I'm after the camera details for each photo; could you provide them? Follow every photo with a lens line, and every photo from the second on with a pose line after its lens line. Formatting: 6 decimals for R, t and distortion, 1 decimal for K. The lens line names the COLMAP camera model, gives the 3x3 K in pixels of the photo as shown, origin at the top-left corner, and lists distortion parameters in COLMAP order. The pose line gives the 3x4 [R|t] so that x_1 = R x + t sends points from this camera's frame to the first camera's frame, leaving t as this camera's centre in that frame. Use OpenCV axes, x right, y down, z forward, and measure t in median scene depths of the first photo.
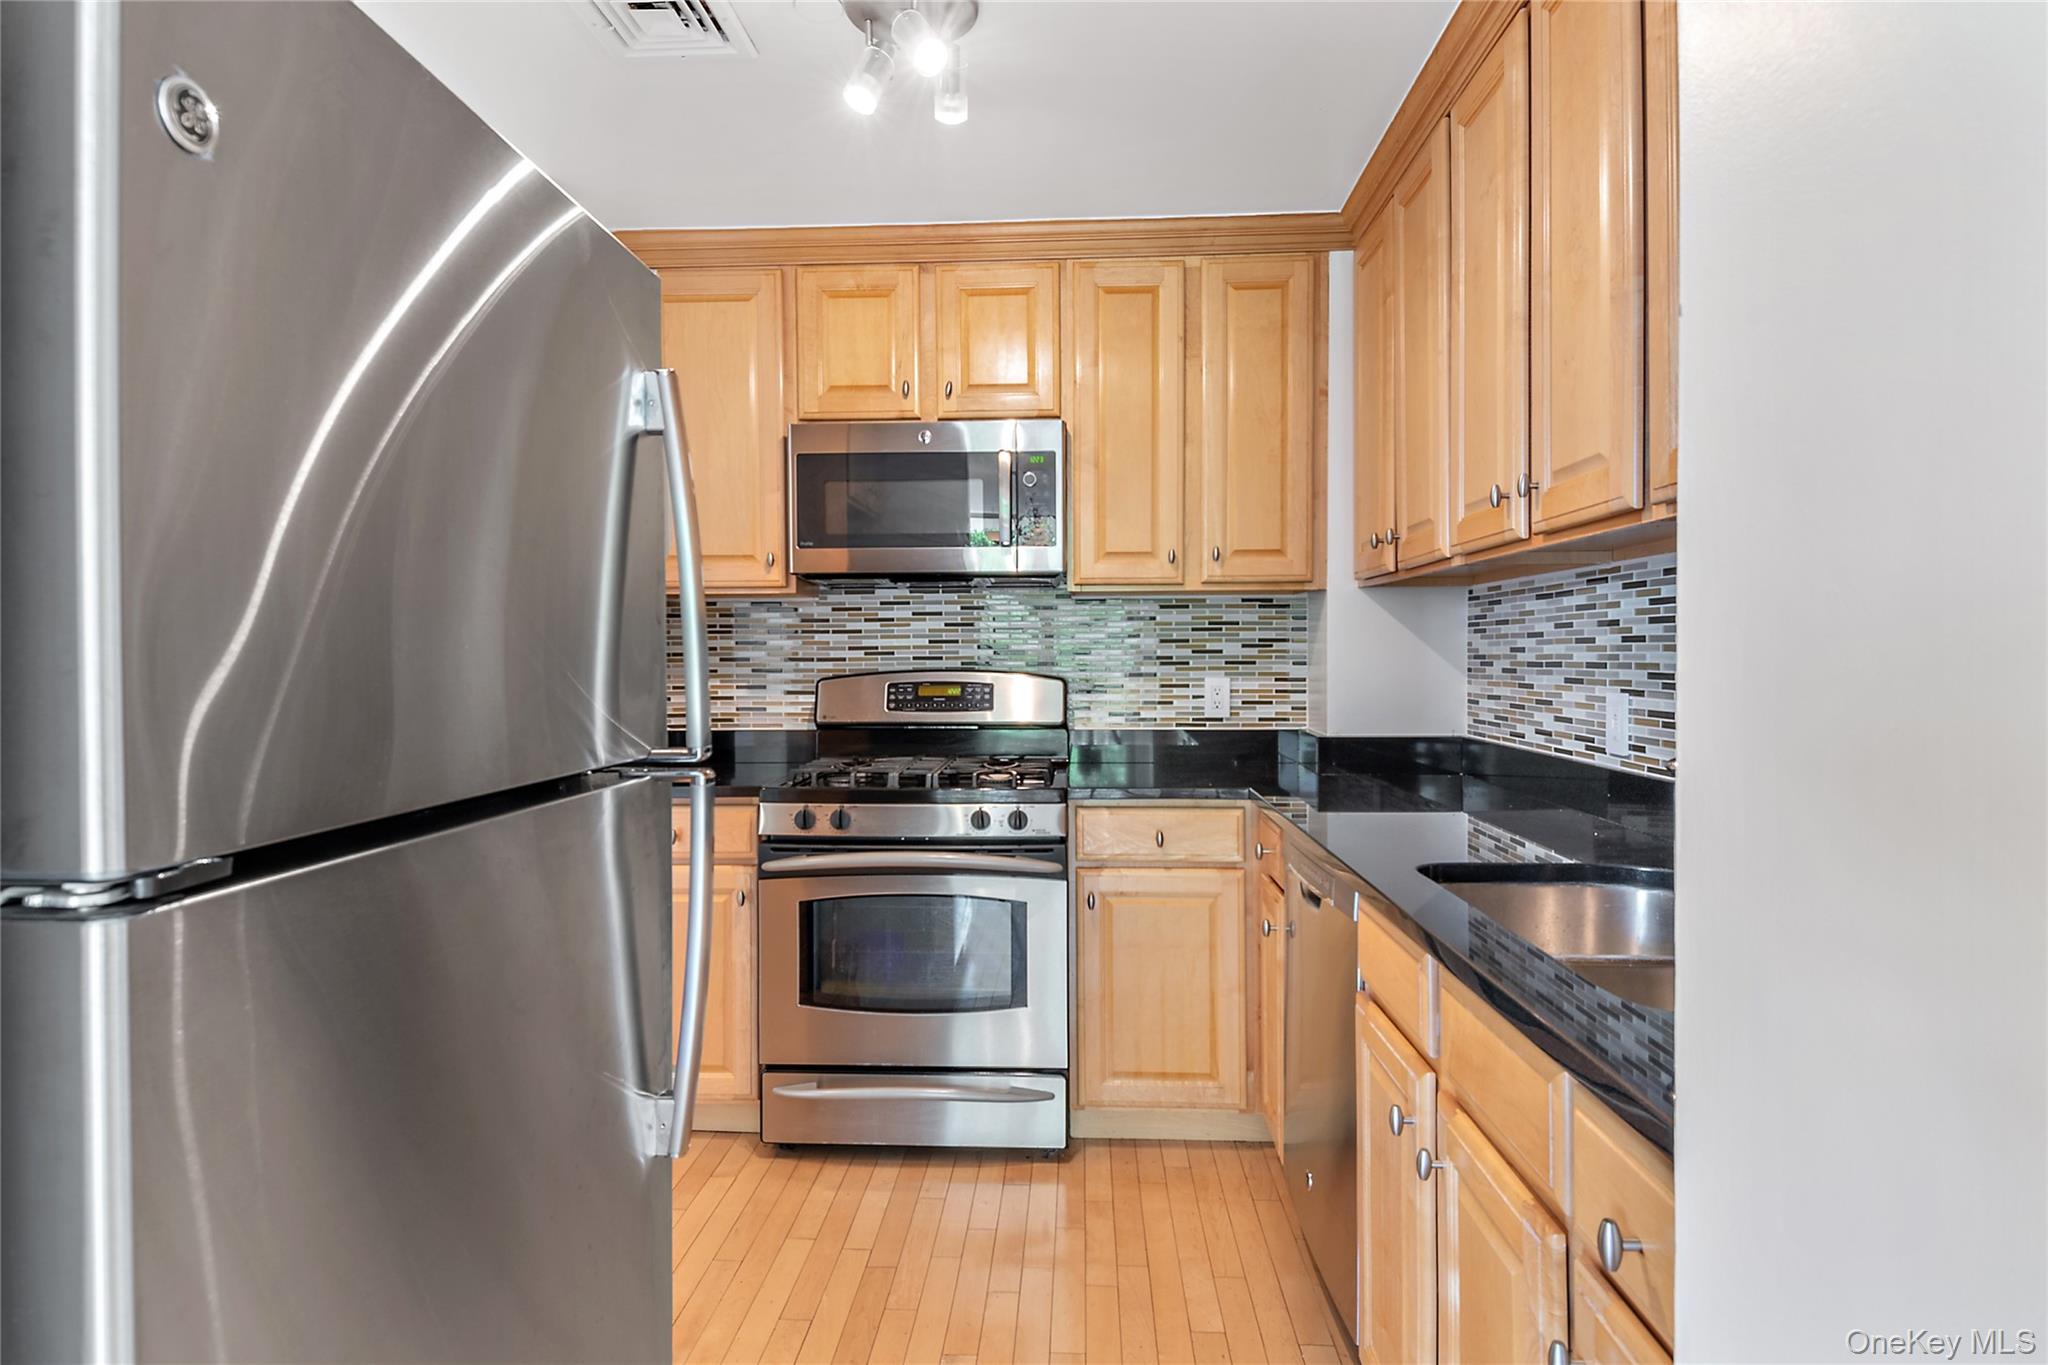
lens RADIAL K [[1091.8, 0, 1026.2], [0, 1091.8, 680.1], [0, 0, 1]] dist [-0.002487, -0.001620]
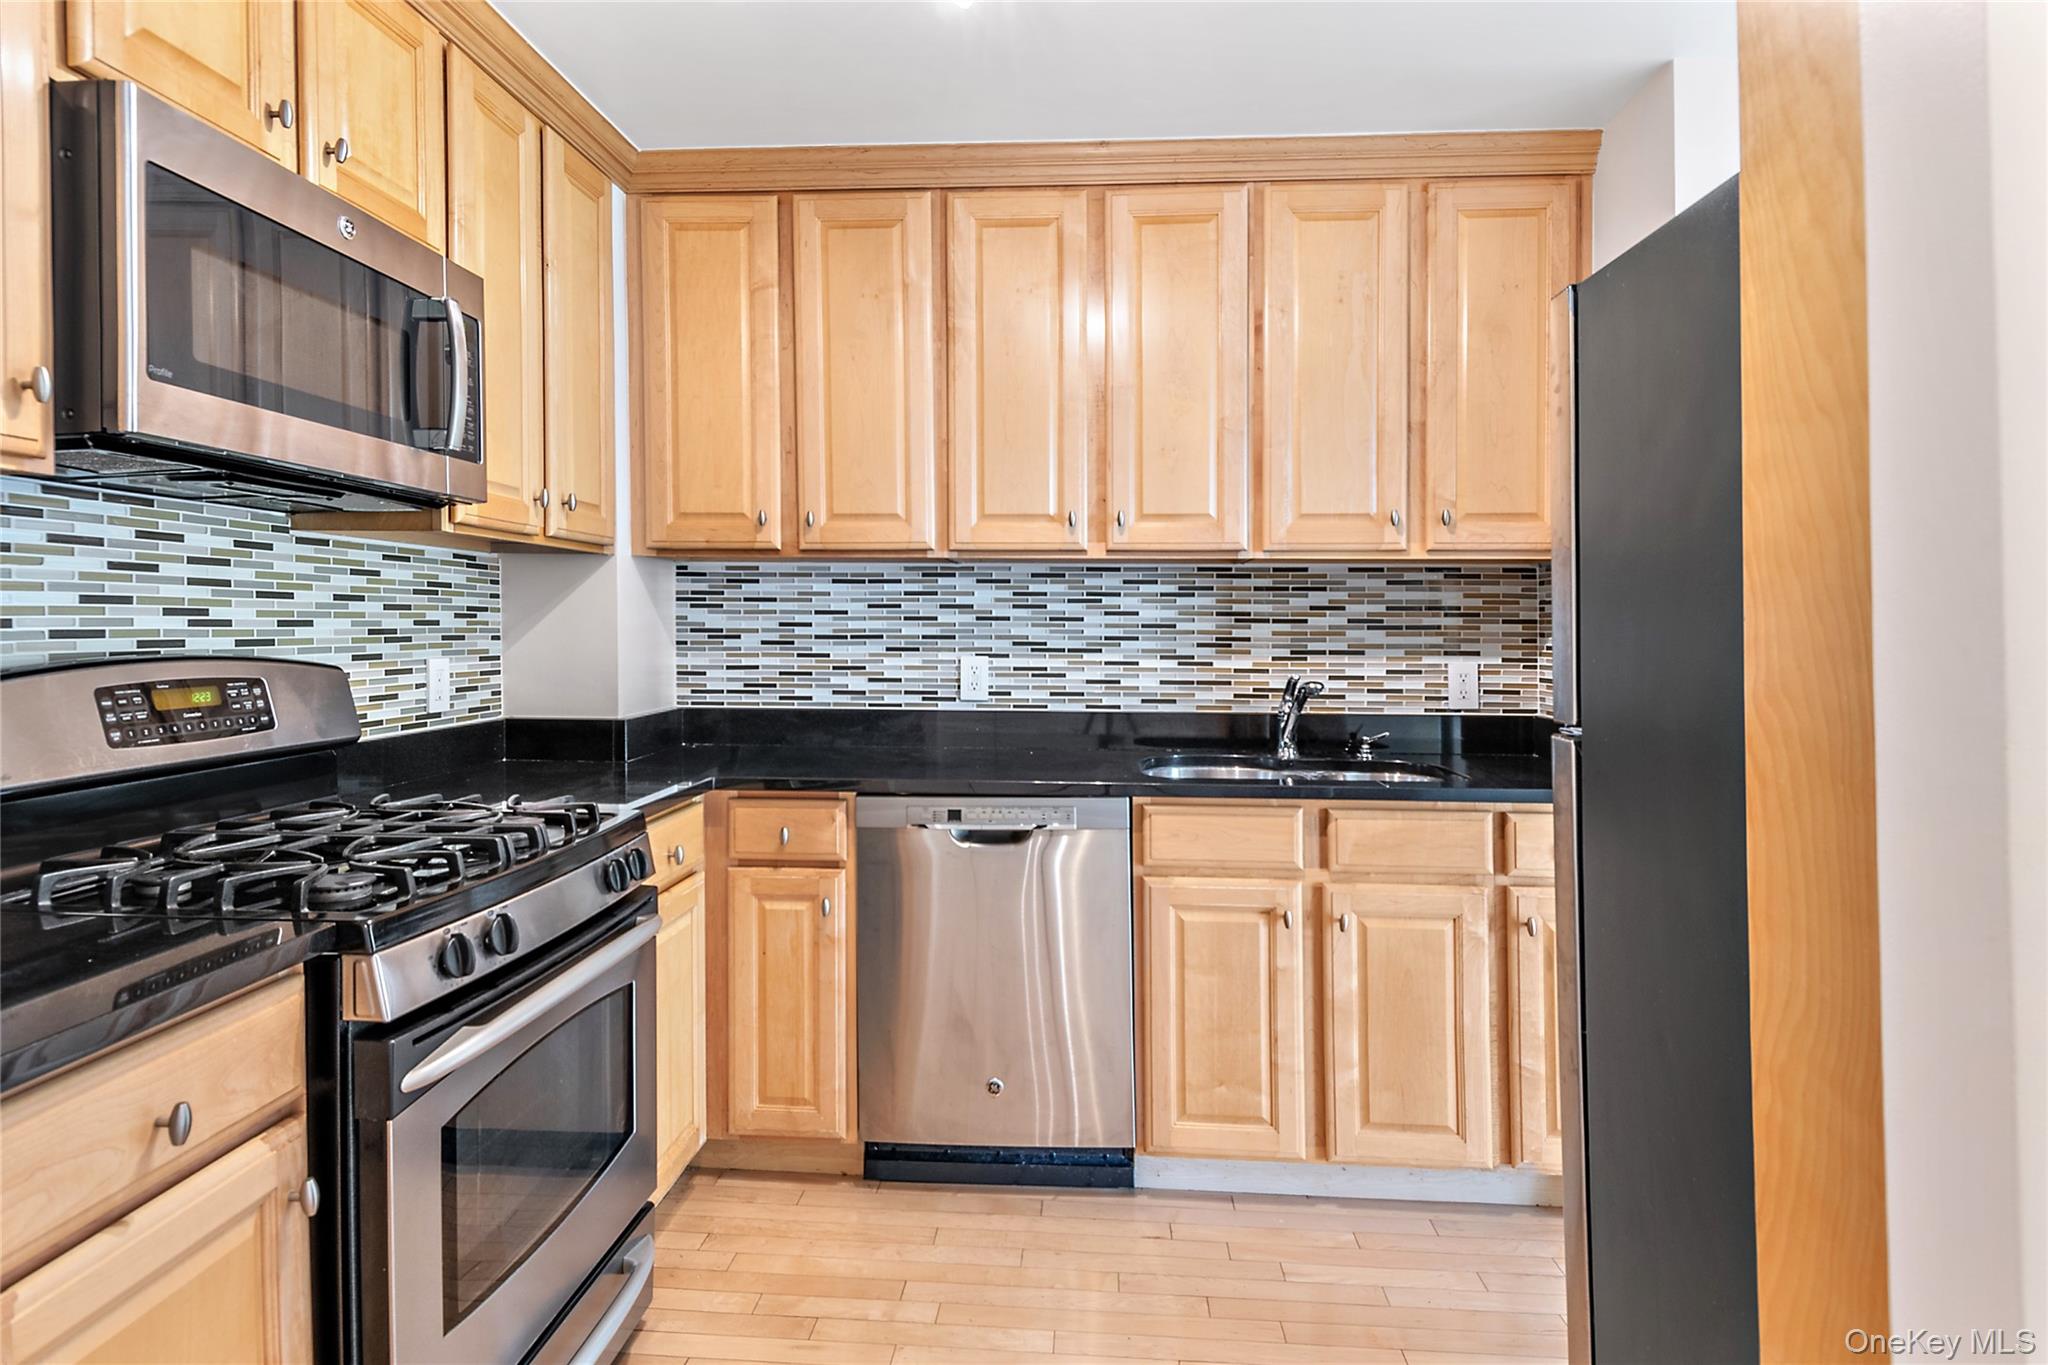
lens RADIAL K [[1091.8, 0, 1040.1], [0, 1091.8, 616.6], [0, 0, 1]] dist [-0.002487, -0.001620]
pose [[0.011736, 0.010964, 0.999871, -0.579926], [0.018914, 0.999759, -0.011185, -0.014847], [-0.999752, 0.019043, 0.011526, 0.597799]]
